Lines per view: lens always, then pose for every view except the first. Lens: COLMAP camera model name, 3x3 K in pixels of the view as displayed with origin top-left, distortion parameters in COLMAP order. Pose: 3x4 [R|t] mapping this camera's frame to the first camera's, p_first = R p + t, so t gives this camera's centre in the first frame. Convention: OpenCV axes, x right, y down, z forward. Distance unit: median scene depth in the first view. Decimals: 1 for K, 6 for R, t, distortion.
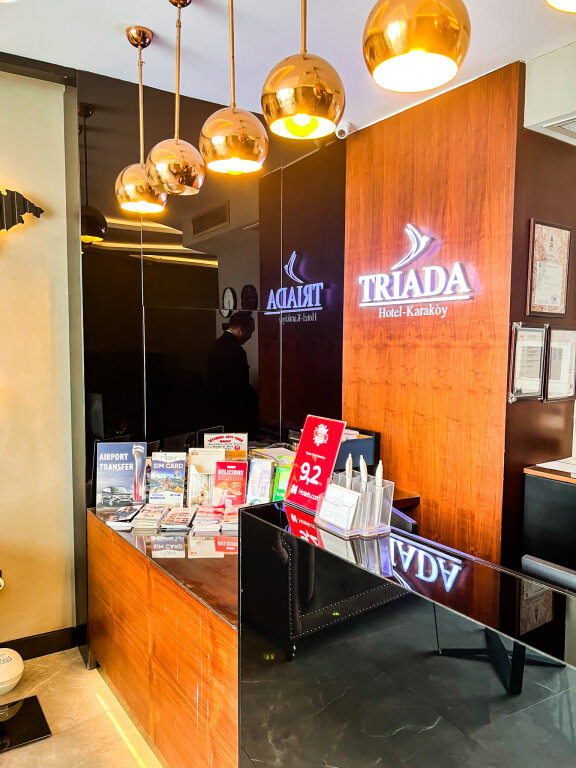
lens RADIAL K [[572.8, 0, 289.5], [0, 572.8, 390.0], [0, 0, 1]] dist [0.062570, -0.086858]
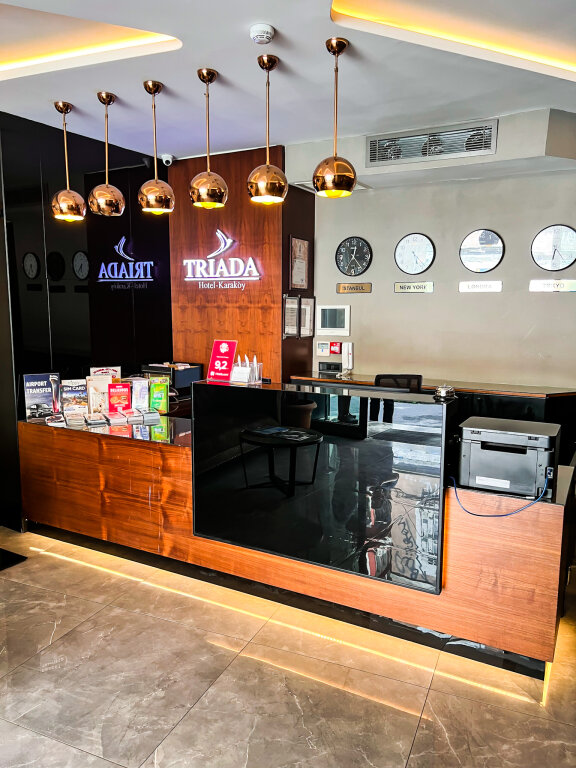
lens RADIAL K [[572.8, 0, 289.5], [0, 572.8, 390.0], [0, 0, 1]] dist [0.062570, -0.086858]
pose [[0.900219, -0.063168, 0.430831, -0.343084], [0.033344, 0.996517, 0.076436, 0.039485], [-0.434159, -0.054443, 0.899190, -0.561405]]
